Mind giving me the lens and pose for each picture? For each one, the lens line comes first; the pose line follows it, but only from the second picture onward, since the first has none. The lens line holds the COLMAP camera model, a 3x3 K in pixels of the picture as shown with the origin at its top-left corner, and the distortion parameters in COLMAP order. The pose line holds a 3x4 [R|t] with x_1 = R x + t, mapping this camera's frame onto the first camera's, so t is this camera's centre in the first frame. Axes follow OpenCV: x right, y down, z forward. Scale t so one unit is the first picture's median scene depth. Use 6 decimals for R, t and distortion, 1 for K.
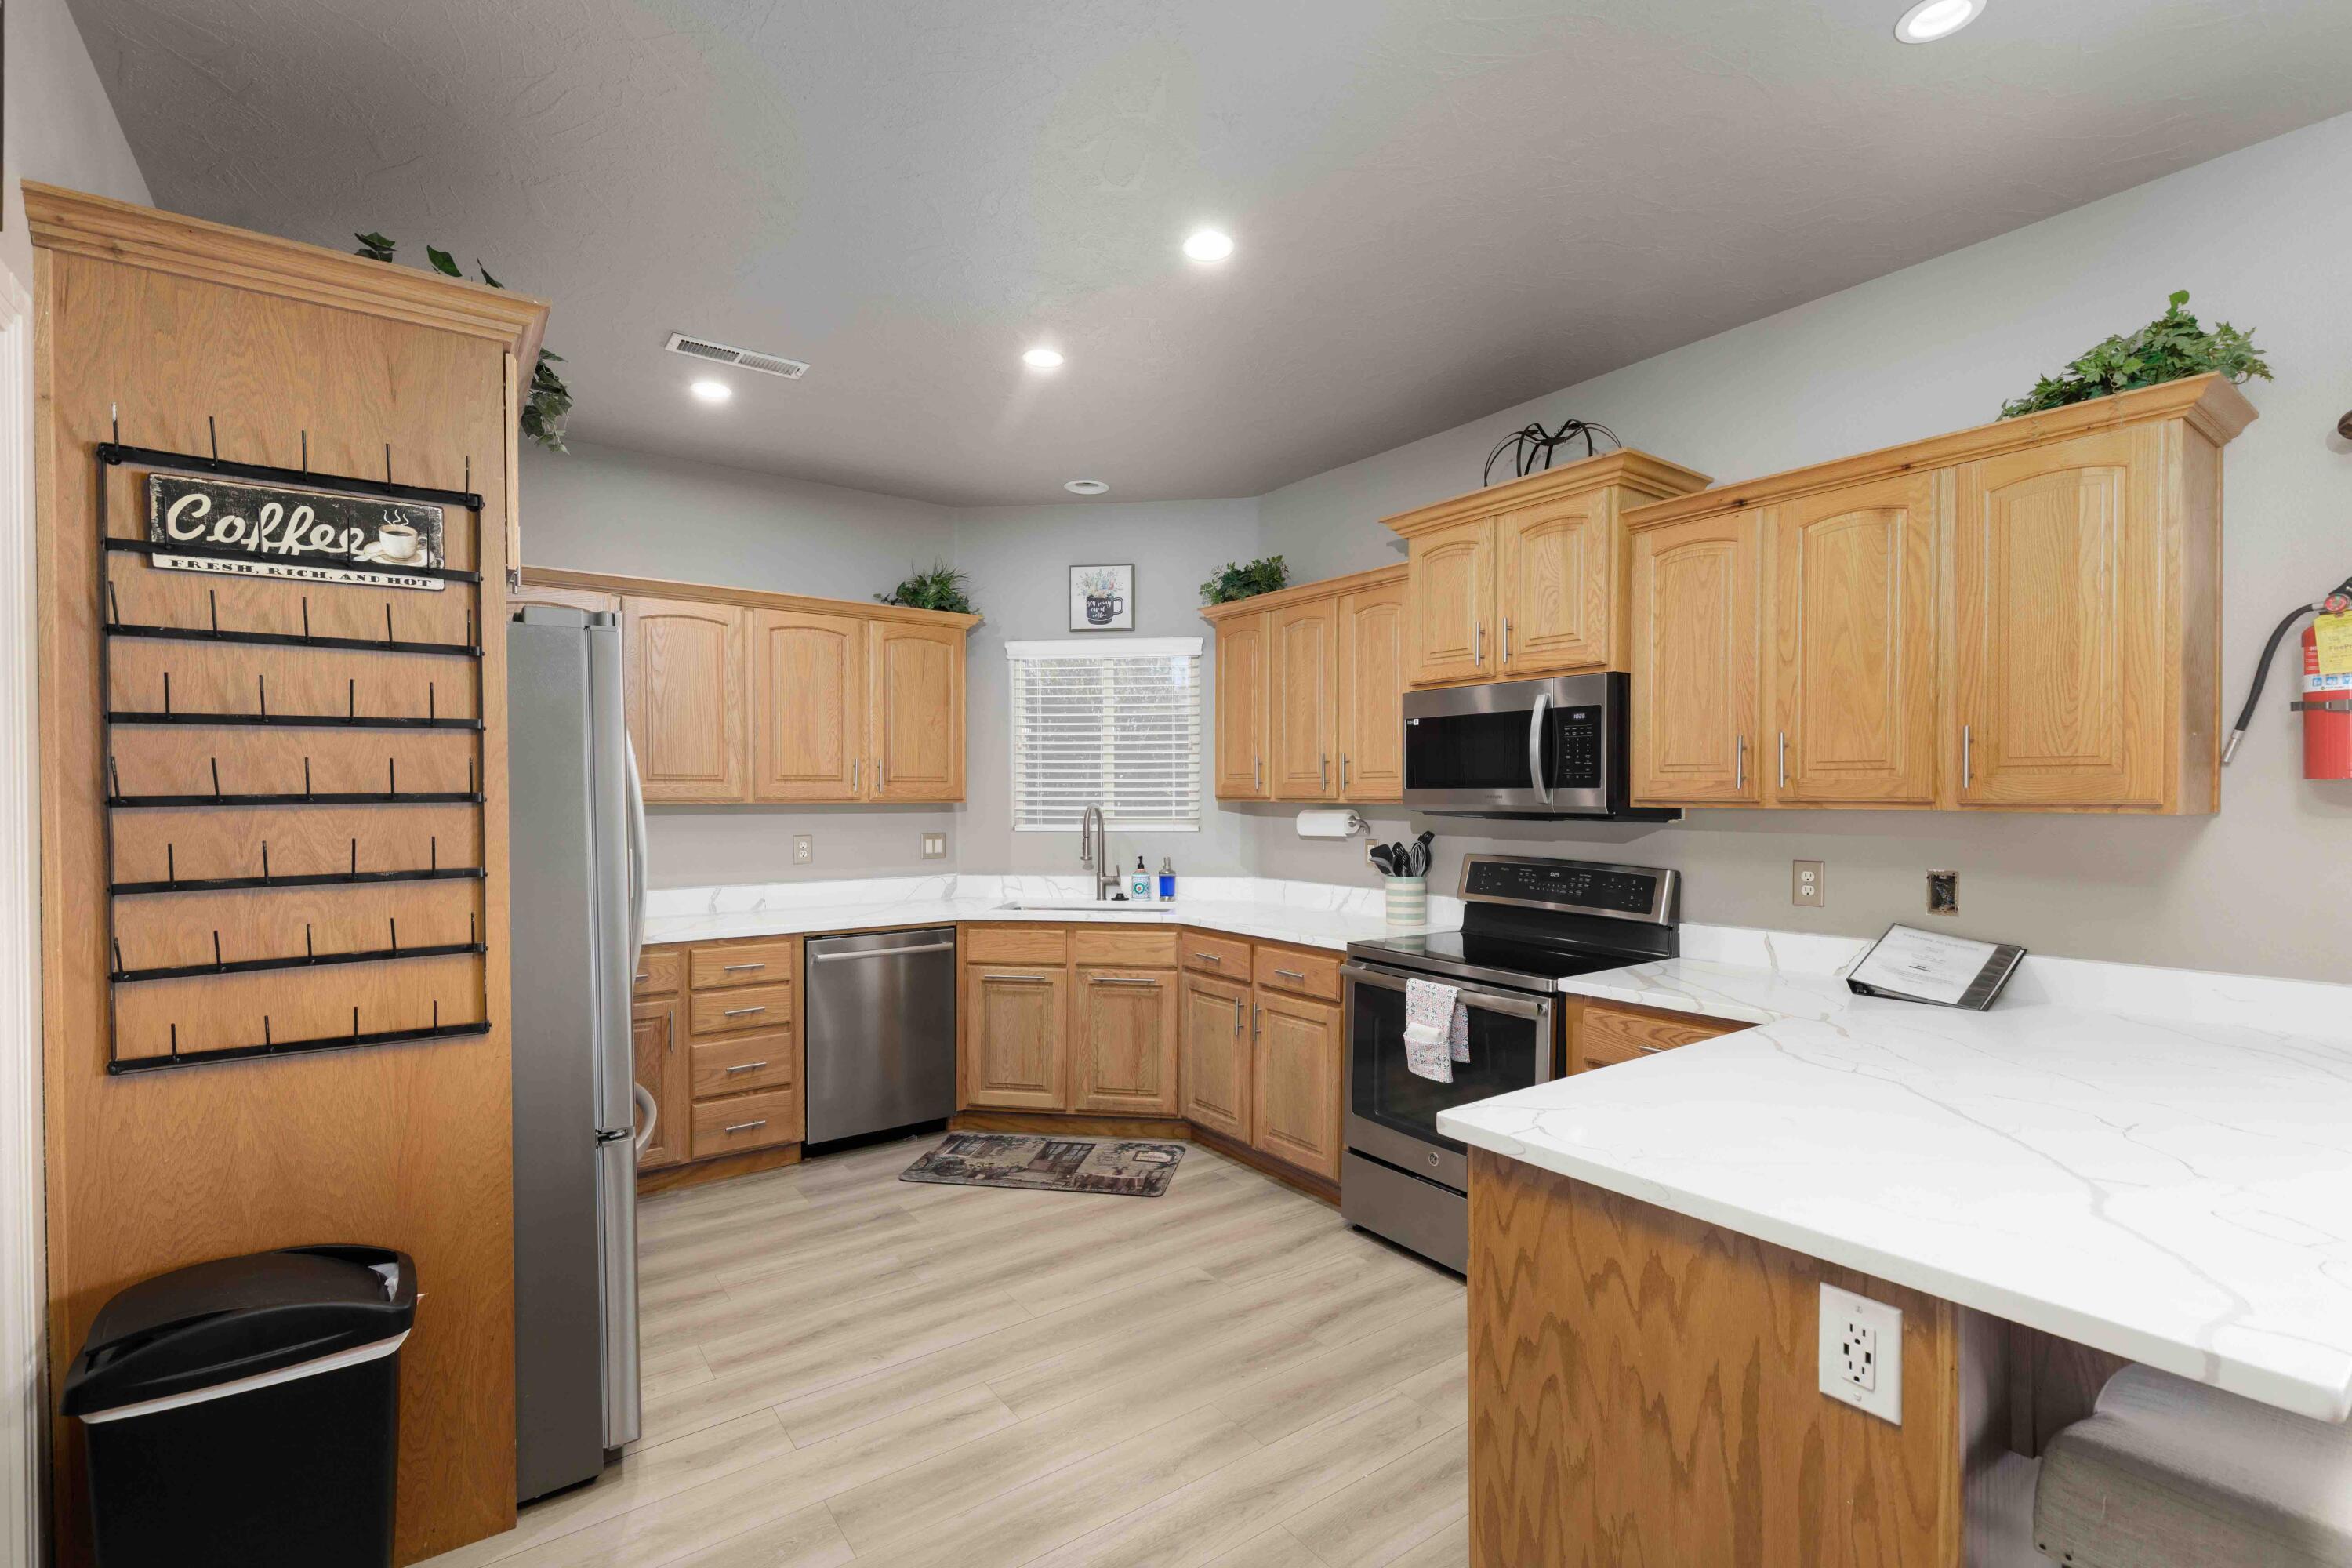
lens RADIAL K [[1046.3, 0, 1189.4], [0, 1046.3, 793.7], [0, 0, 1]] dist [0.010646, 0.000233]
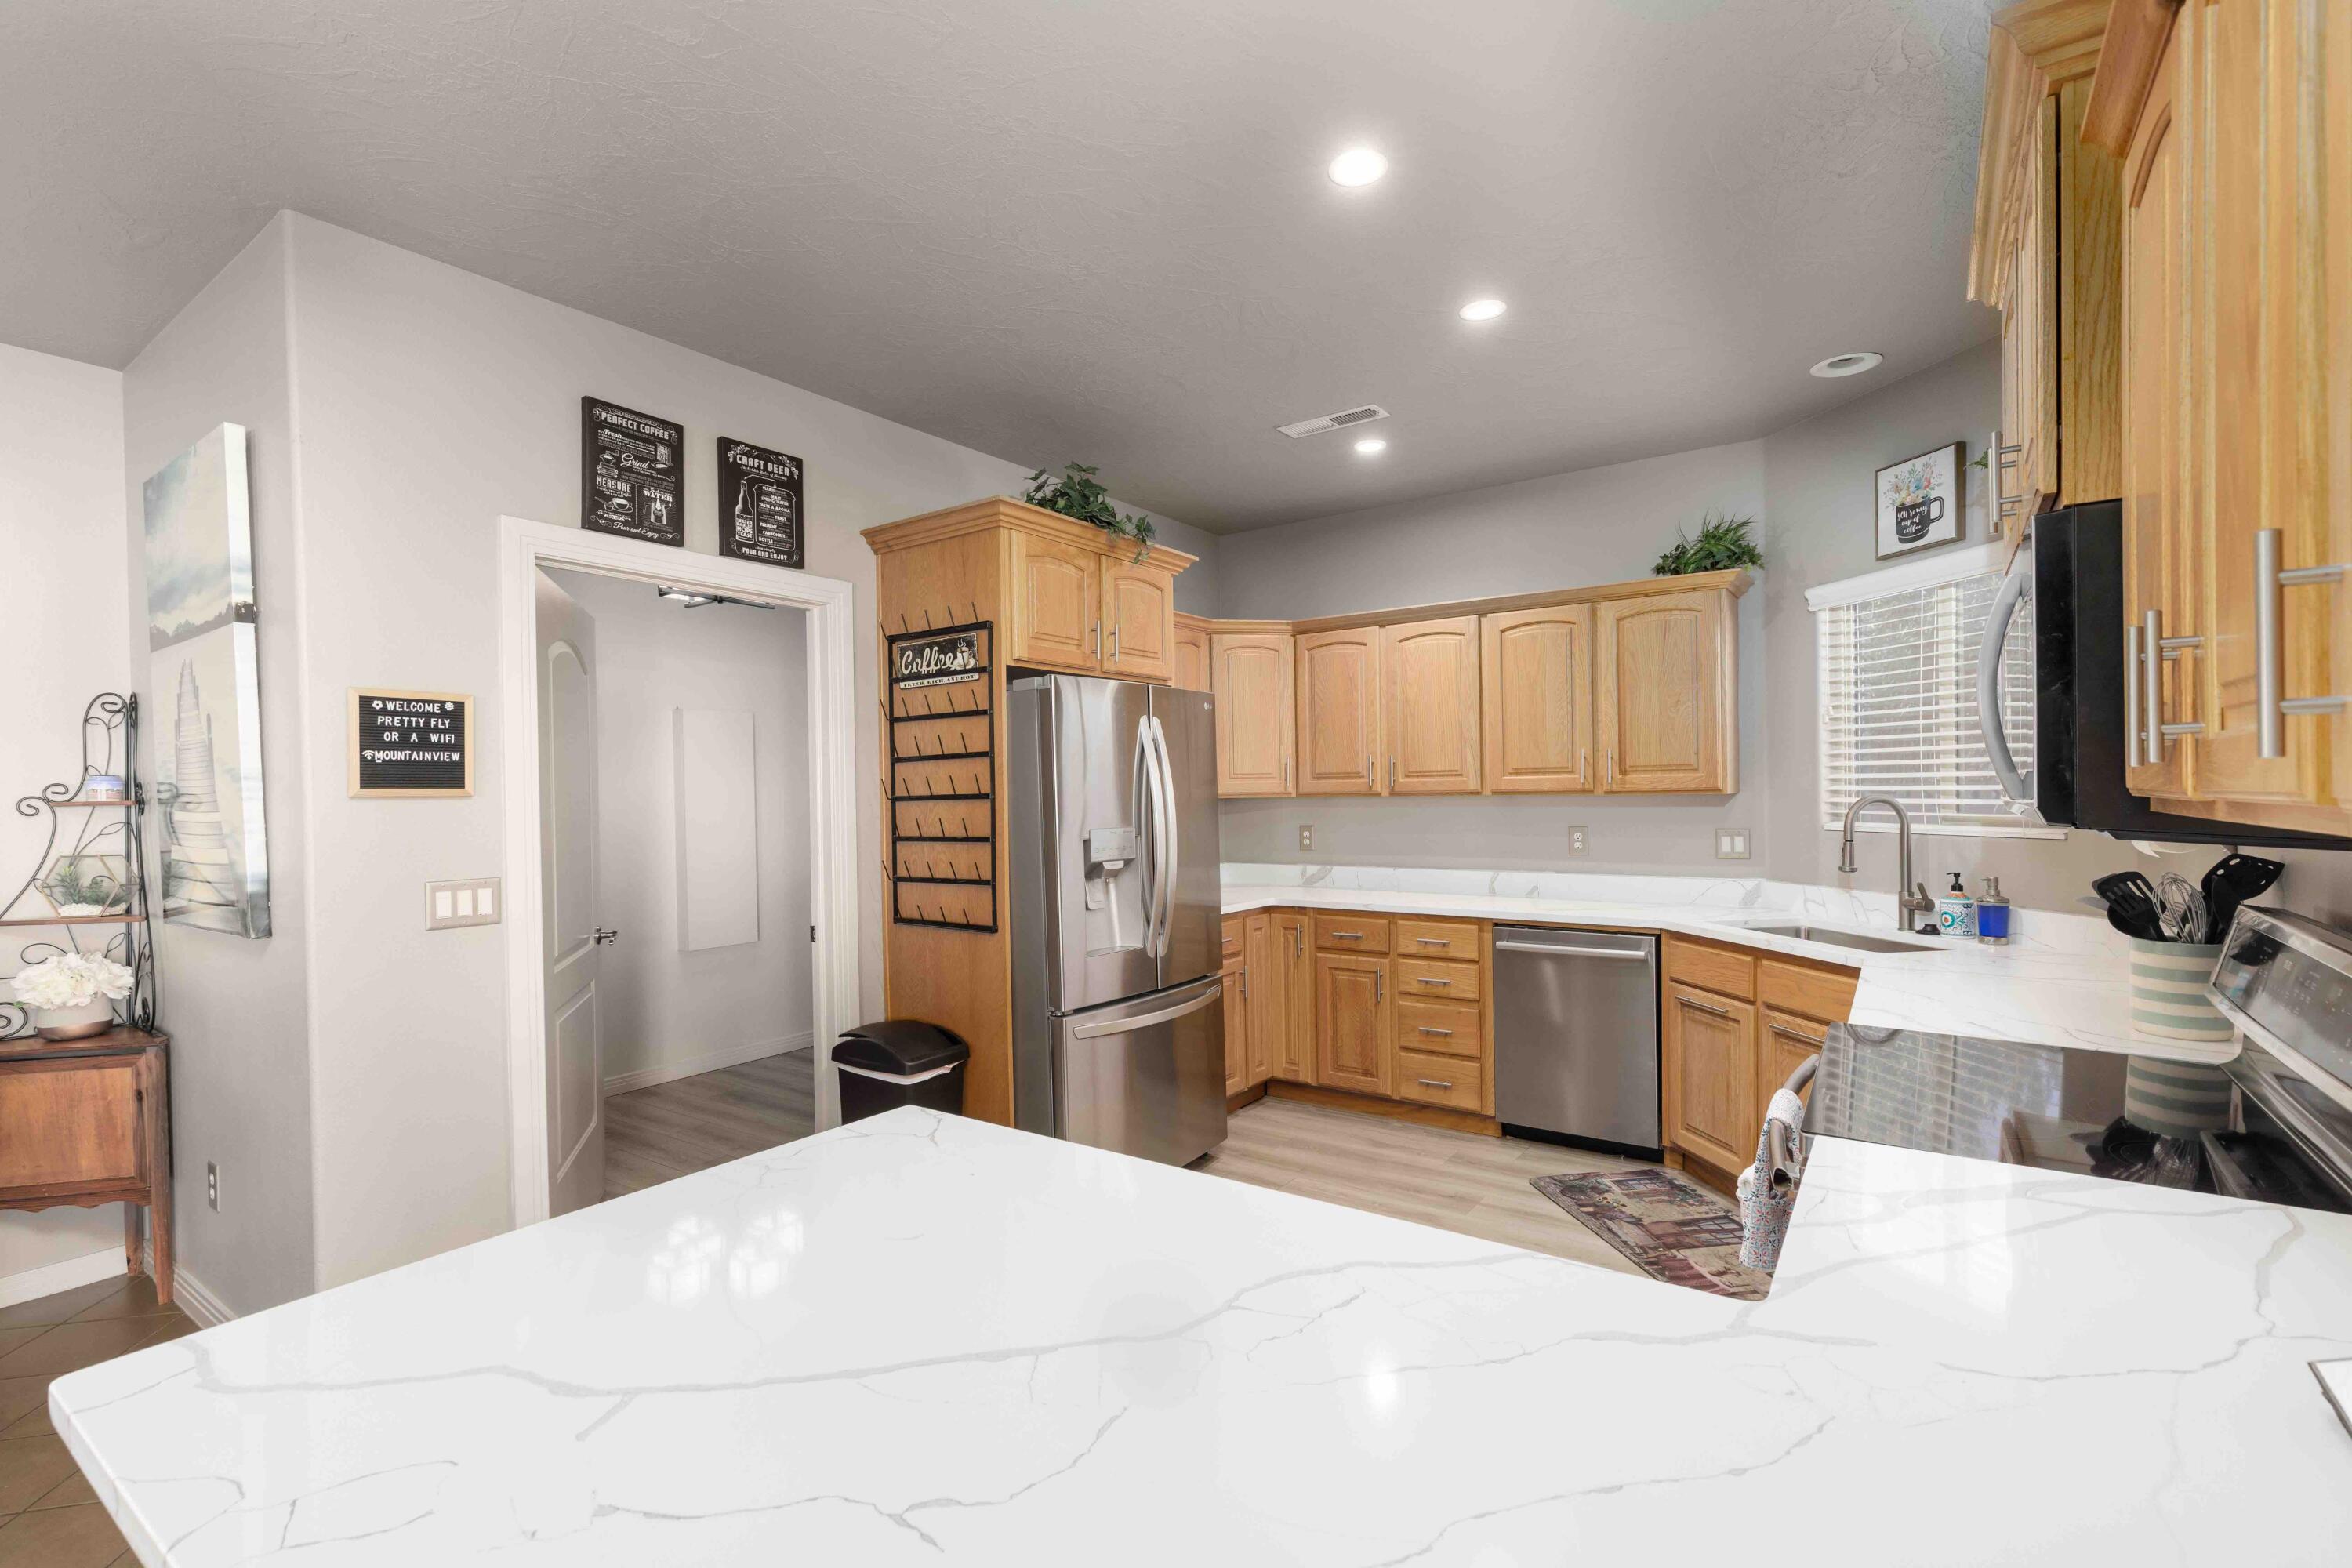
lens RADIAL K [[1046.3, 0, 1189.4], [0, 1046.3, 793.7], [0, 0, 1]] dist [0.010646, 0.000233]
pose [[0.326915, 0.000438, -0.945054, 0.522776], [0.014061, 0.999887, 0.005327, -0.002546], [0.944949, -0.015030, 0.326872, 0.370556]]
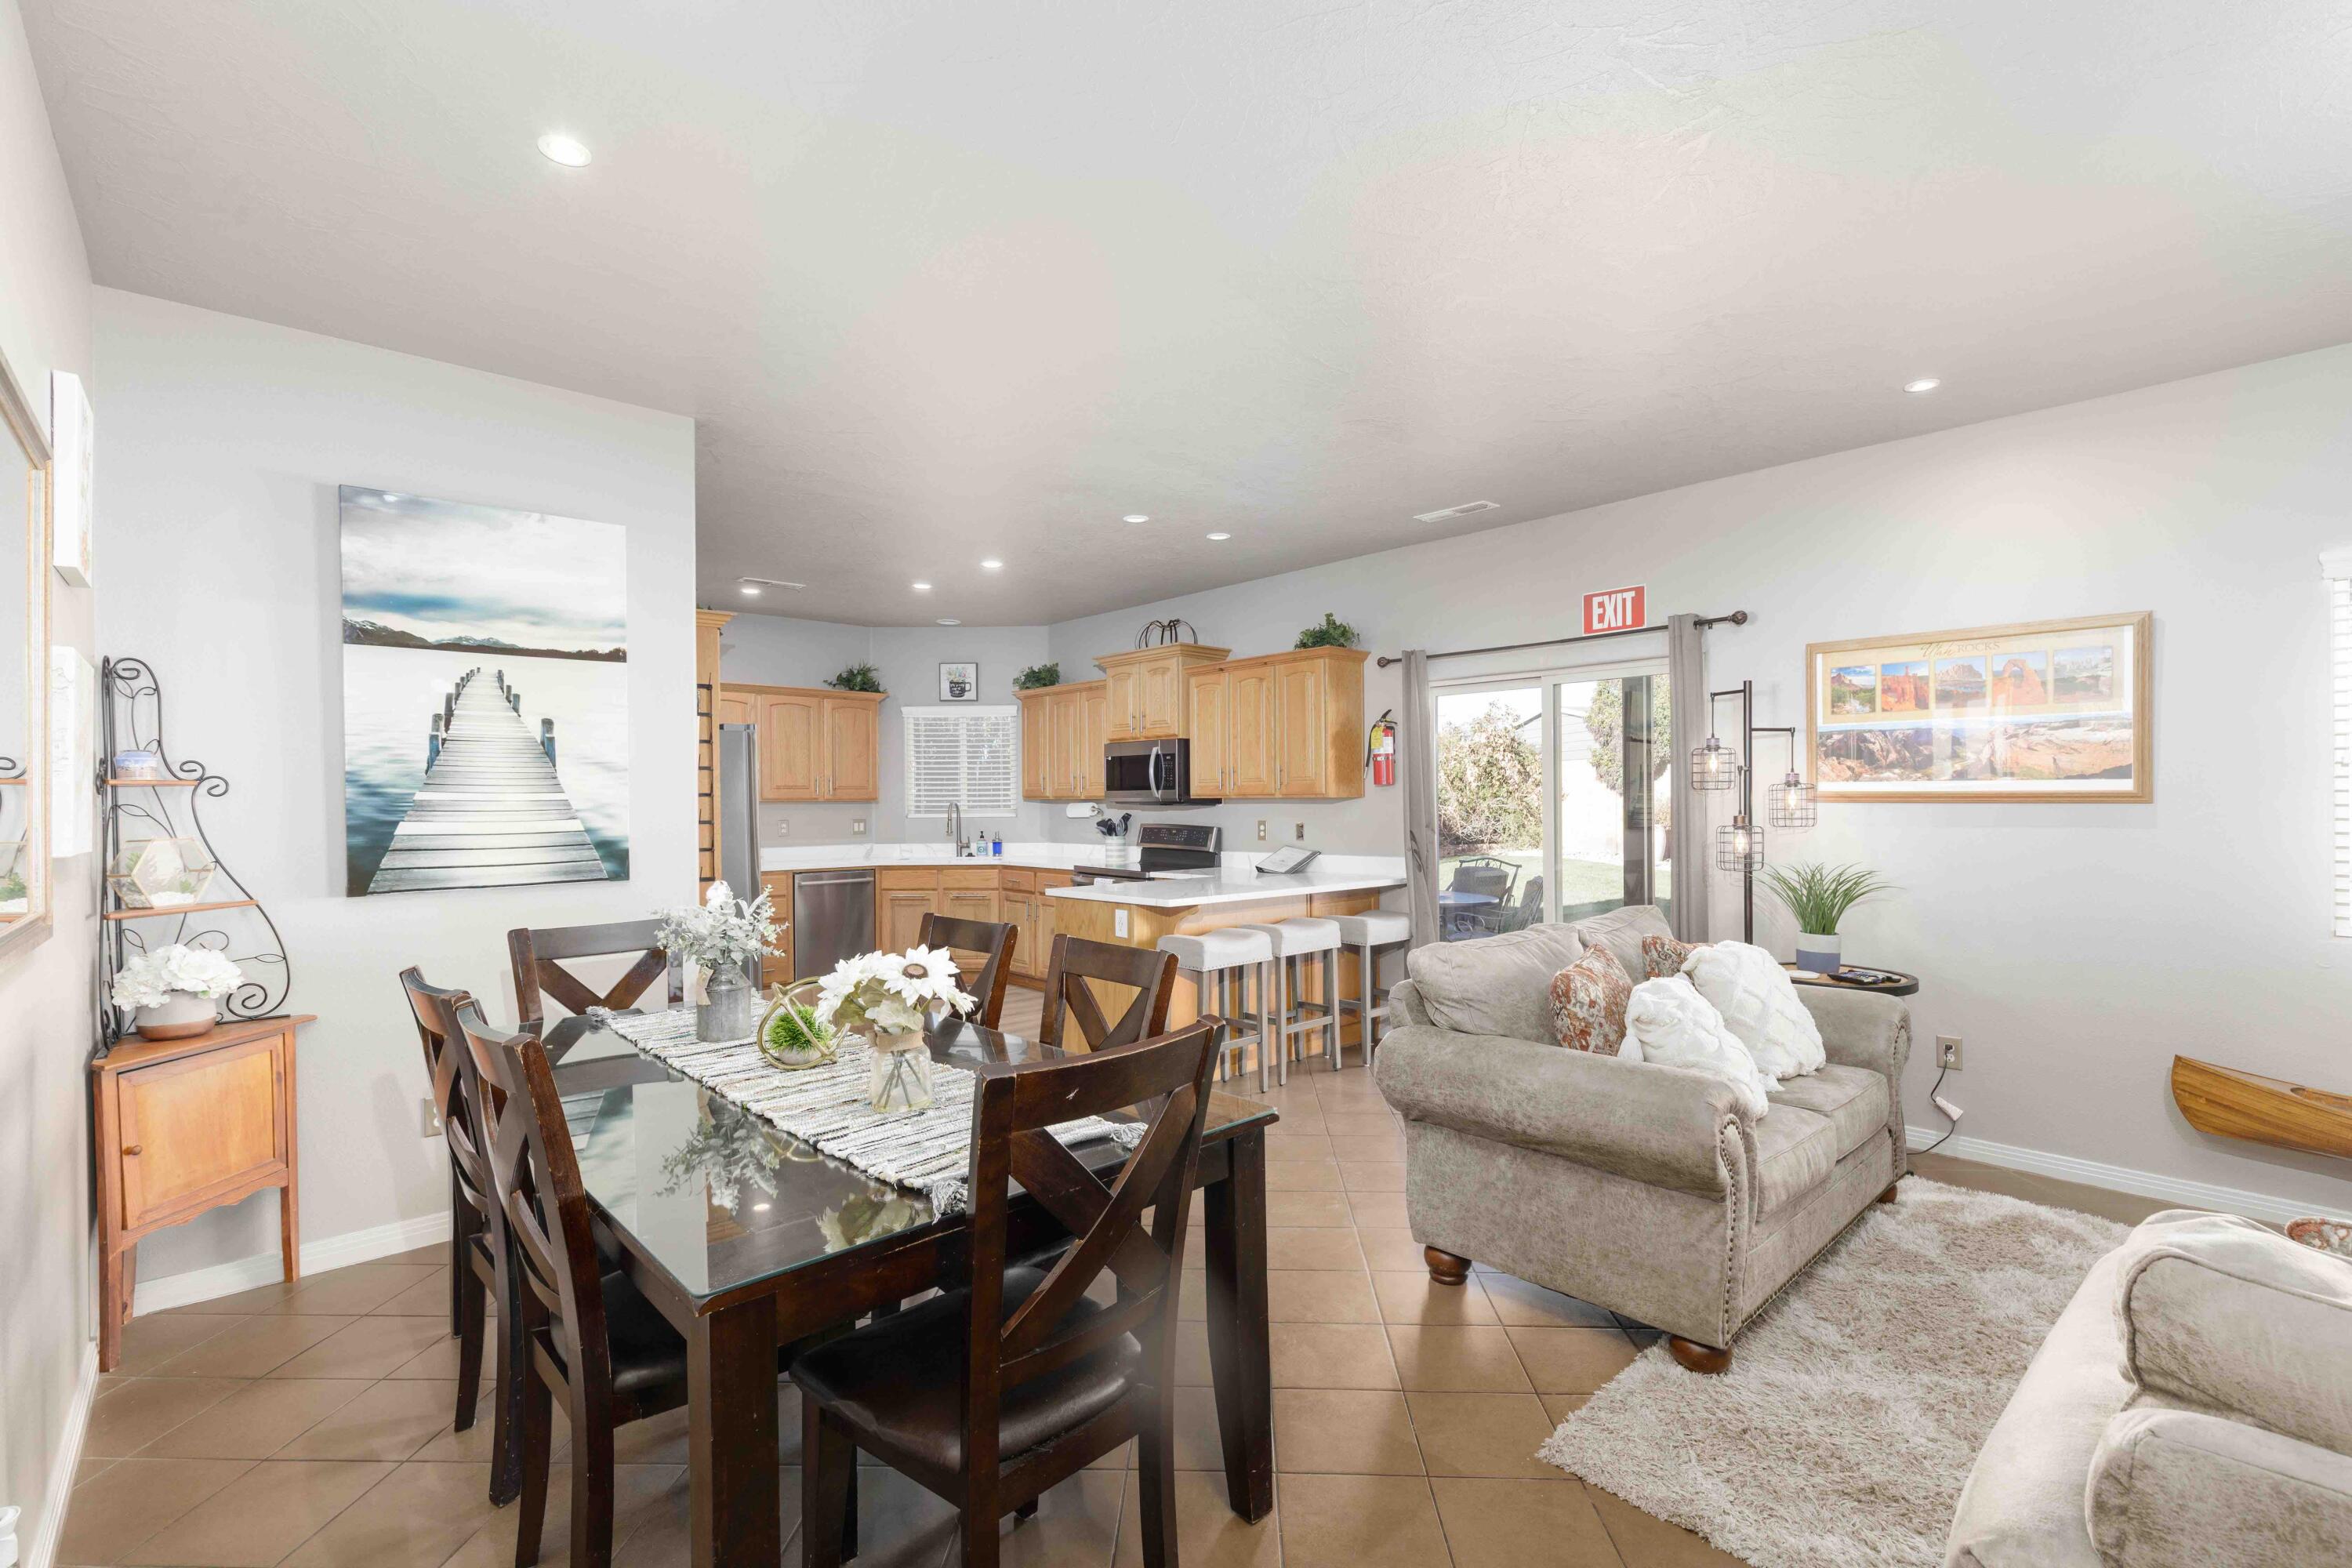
lens RADIAL K [[1046.3, 0, 1189.4], [0, 1046.3, 793.7], [0, 0, 1]] dist [0.010646, 0.000233]
pose [[0.994469, -0.006426, 0.104833, 0.137720], [0.007082, 0.999958, -0.005883, 0.012182], [-0.104791, 0.006593, 0.994472, -0.923754]]
